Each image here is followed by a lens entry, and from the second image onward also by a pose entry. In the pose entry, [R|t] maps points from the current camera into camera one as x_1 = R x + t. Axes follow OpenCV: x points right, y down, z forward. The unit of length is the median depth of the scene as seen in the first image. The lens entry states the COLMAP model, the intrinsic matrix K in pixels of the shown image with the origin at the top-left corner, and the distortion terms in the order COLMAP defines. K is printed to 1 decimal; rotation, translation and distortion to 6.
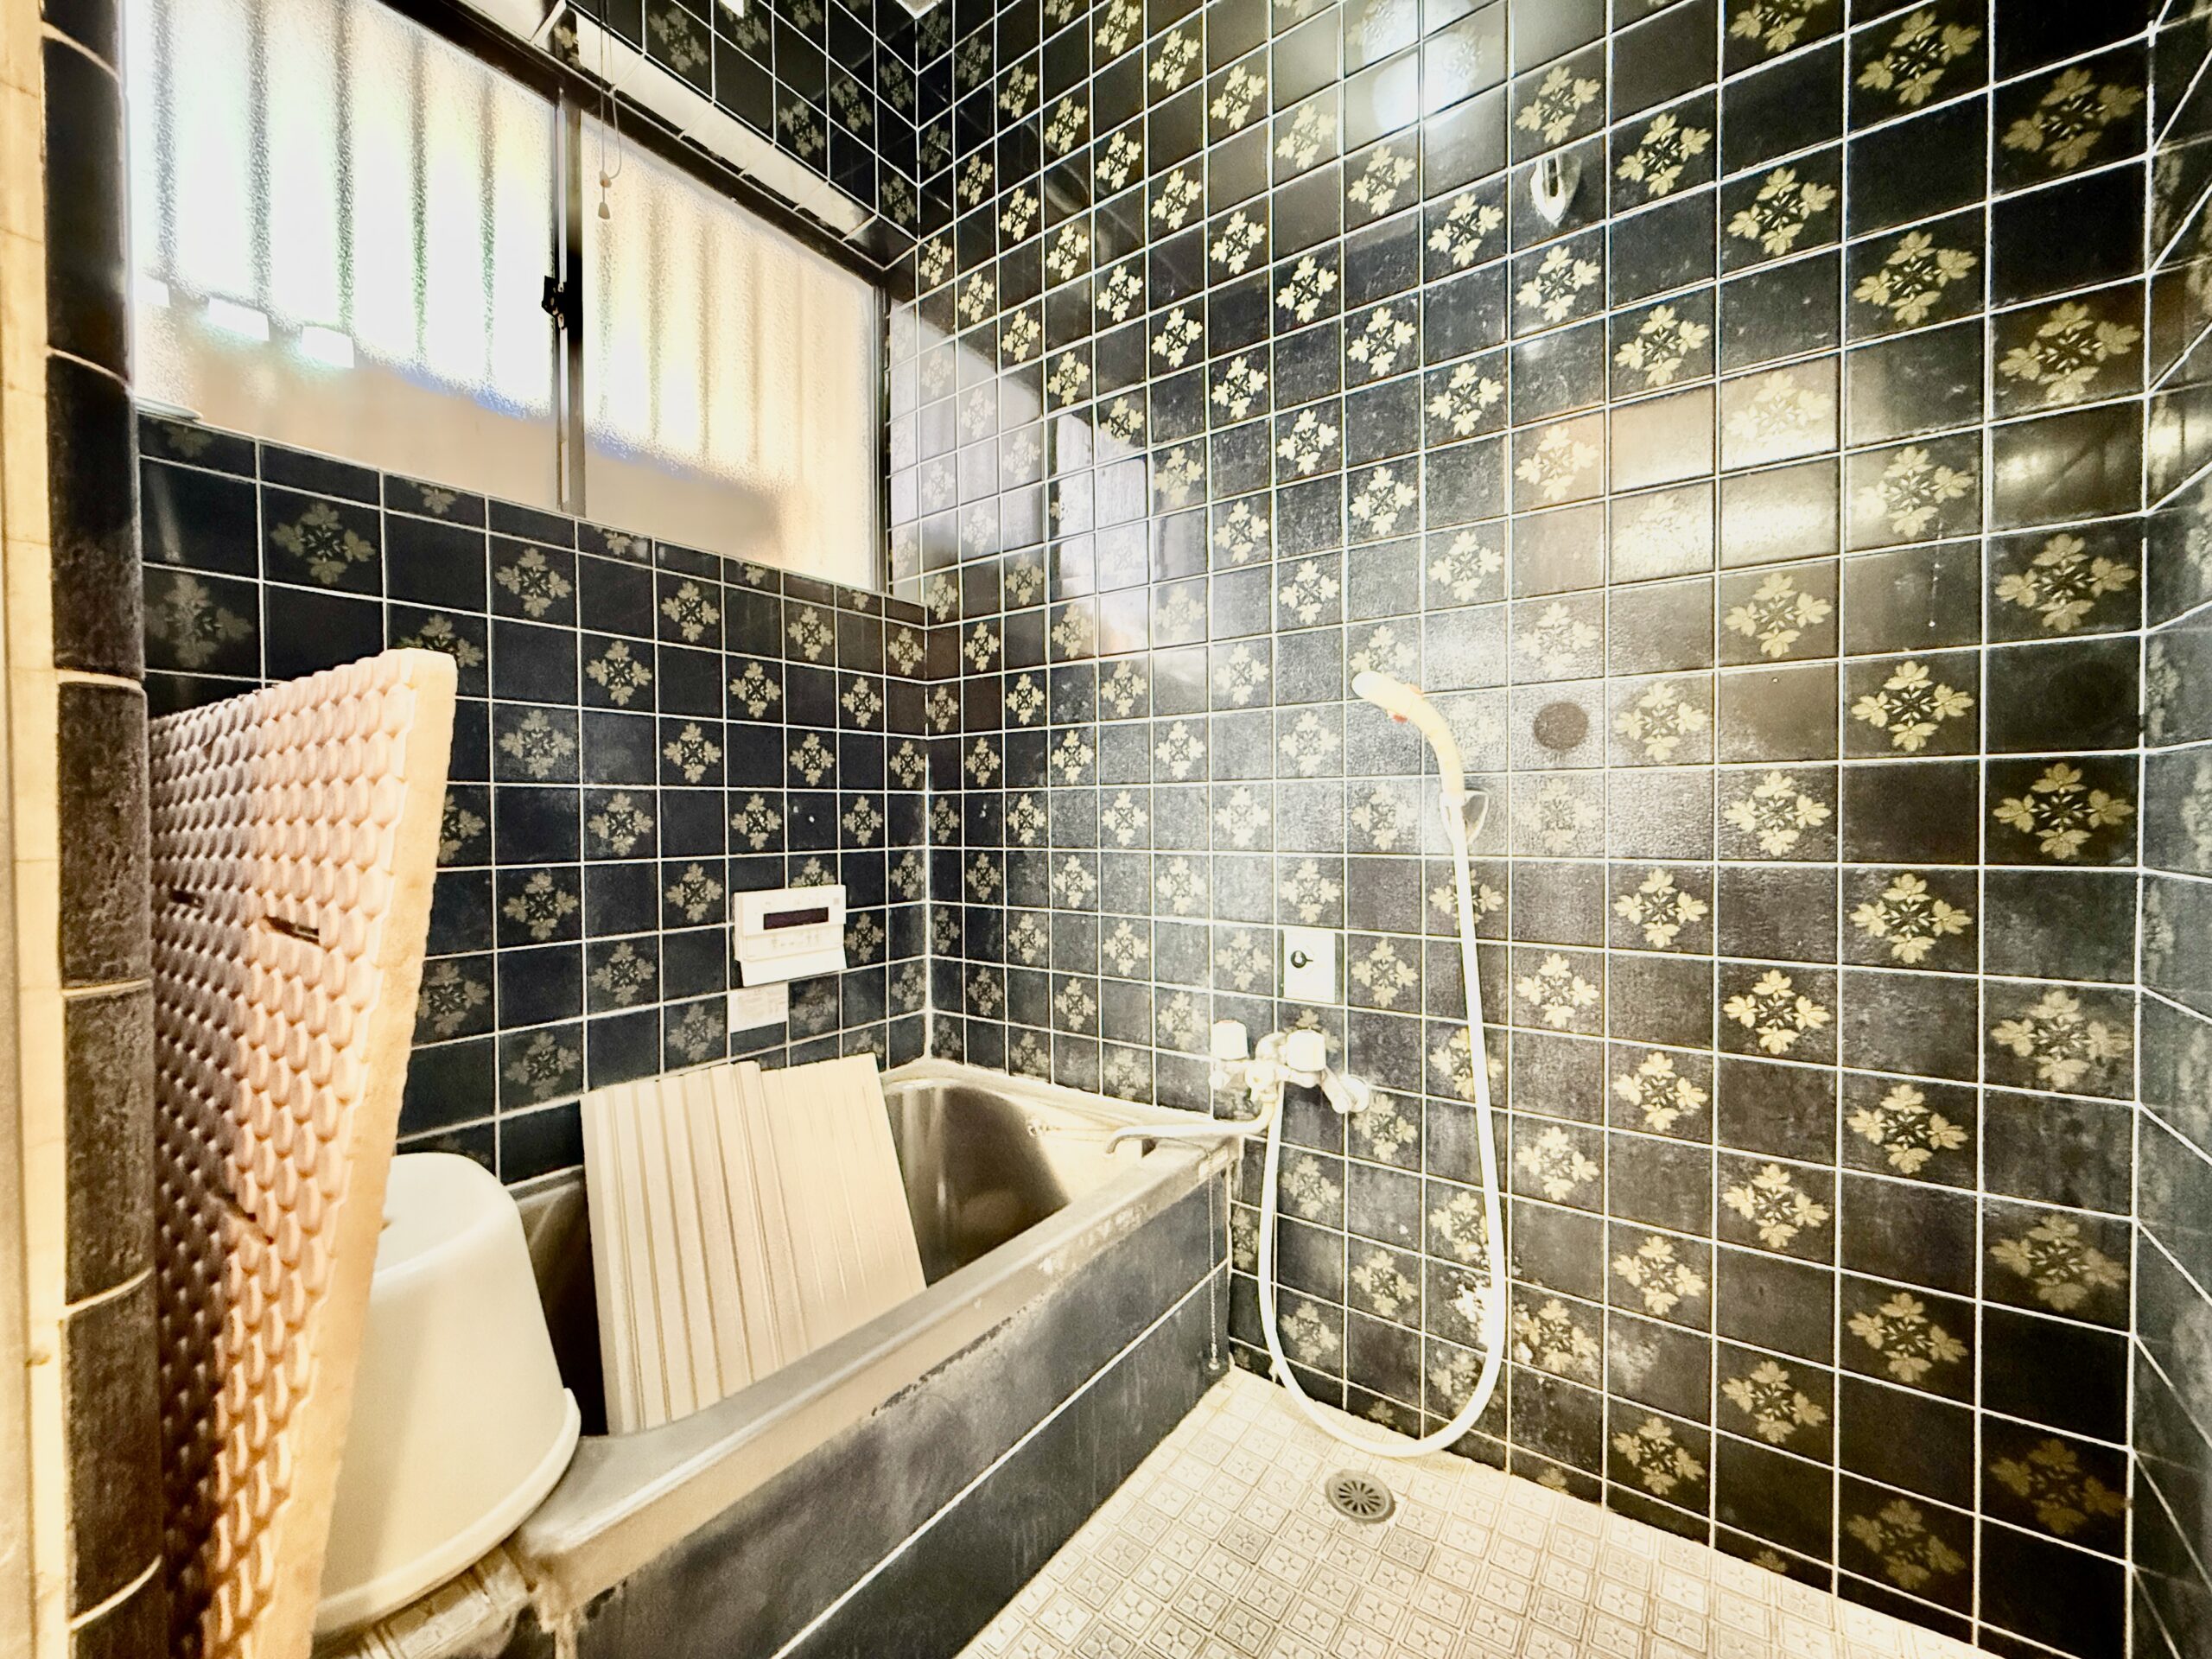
lens RADIAL K [[878.6, 0, 1107.2], [0, 878.6, 829.0], [0, 0, 1]] dist [-0.000149, 0.000275]
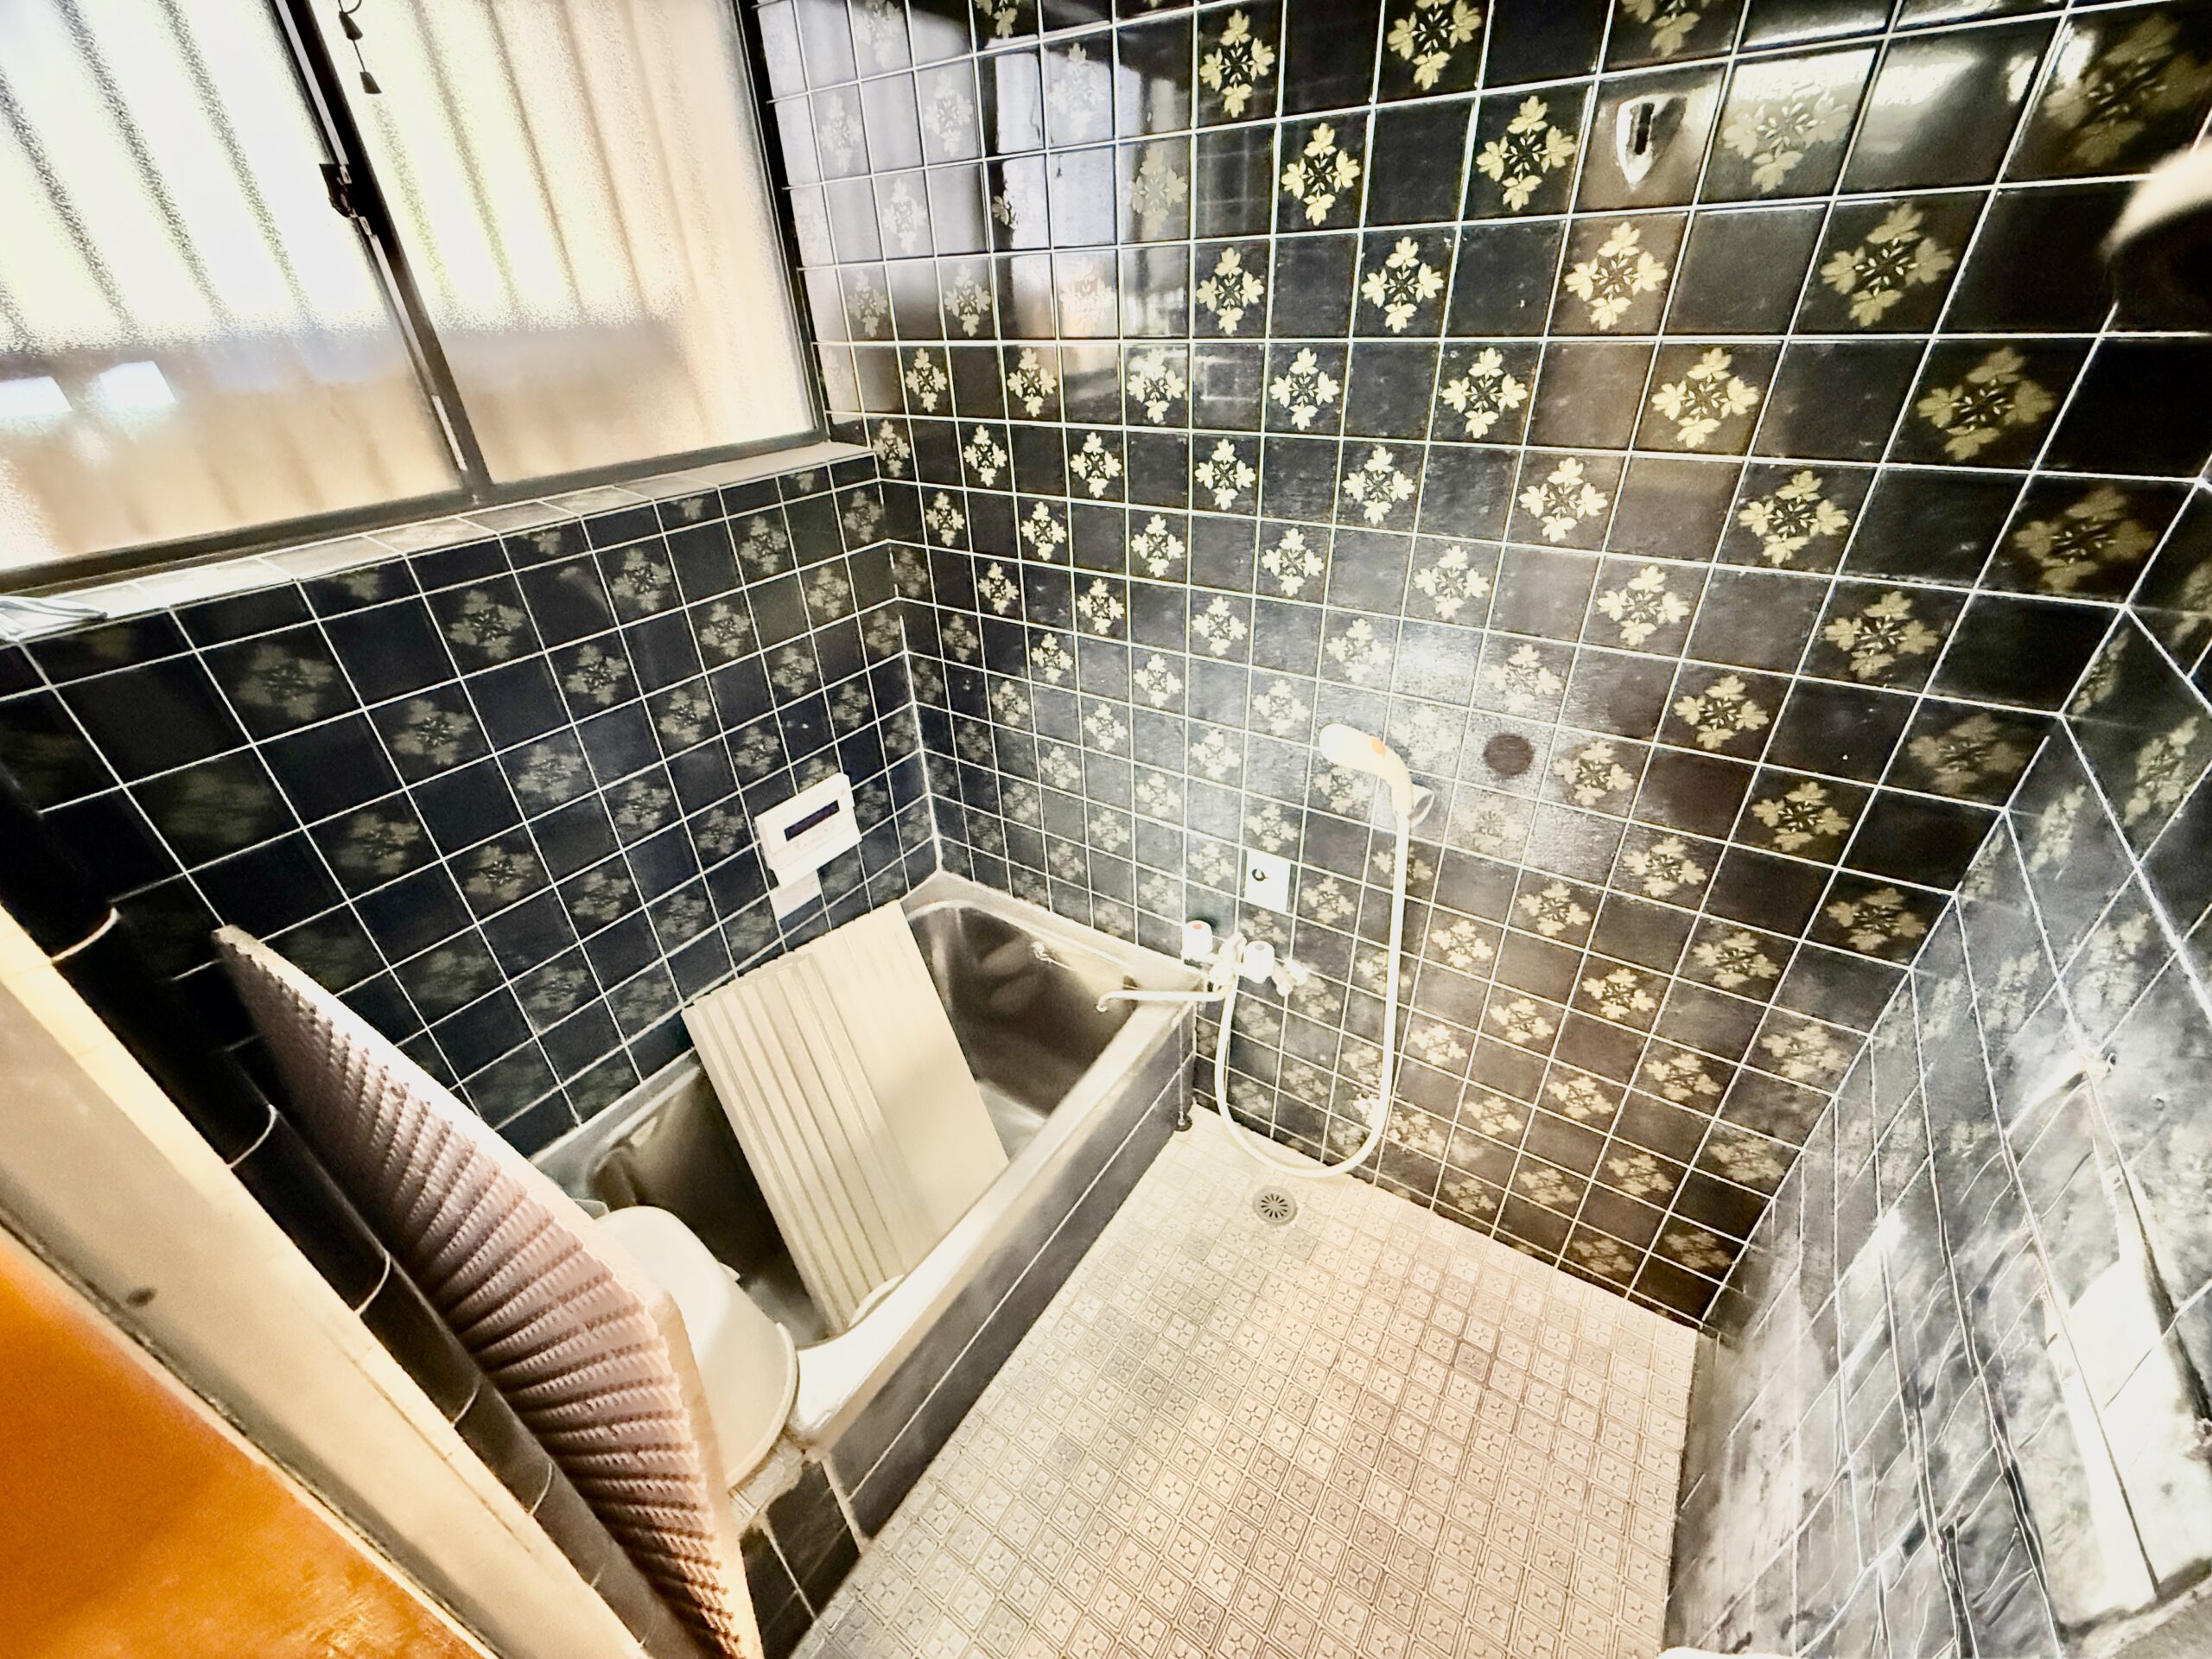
lens RADIAL K [[878.6, 0, 1107.5], [0, 878.6, 828.7], [0, 0, 1]] dist [-0.000149, 0.000275]
pose [[0.998919, -0.043044, 0.017524, -0.001500], [0.027888, 0.856803, 0.514889, -0.522086], [-0.037178, -0.513844, 0.857078, 0.035260]]
